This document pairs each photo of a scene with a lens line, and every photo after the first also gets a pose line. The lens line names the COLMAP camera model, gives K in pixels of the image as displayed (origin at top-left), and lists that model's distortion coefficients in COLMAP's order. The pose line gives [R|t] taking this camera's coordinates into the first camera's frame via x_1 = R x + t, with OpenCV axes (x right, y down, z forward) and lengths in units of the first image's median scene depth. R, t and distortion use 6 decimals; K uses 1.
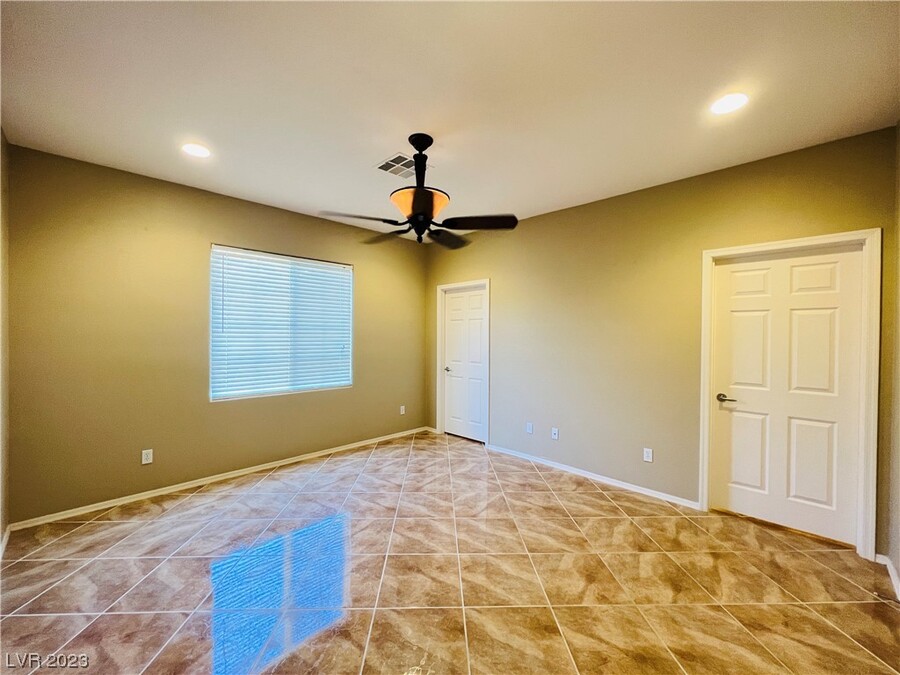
lens RADIAL K [[361.8, 0, 447.5], [0, 361.8, 338.6], [0, 0, 1]] dist [0.000559, -0.000167]
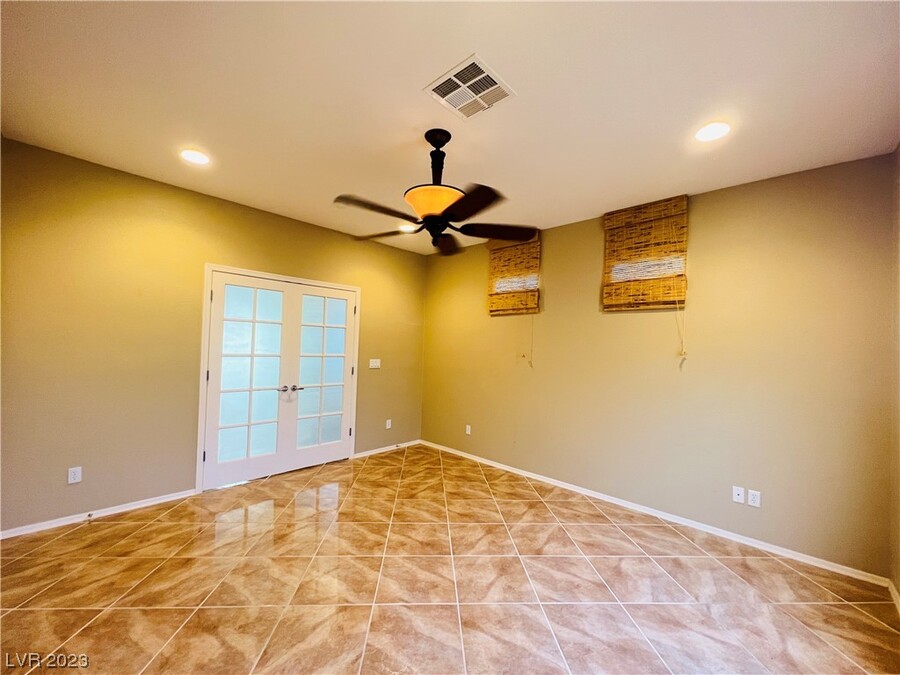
lens RADIAL K [[361.8, 0, 447.5], [0, 361.8, 338.6], [0, 0, 1]] dist [0.000559, -0.000167]
pose [[-0.998981, -0.039566, -0.021736, -0.100958], [-0.039352, 0.999174, -0.010175, -0.020112], [0.022120, -0.009310, -0.999712, 1.951589]]
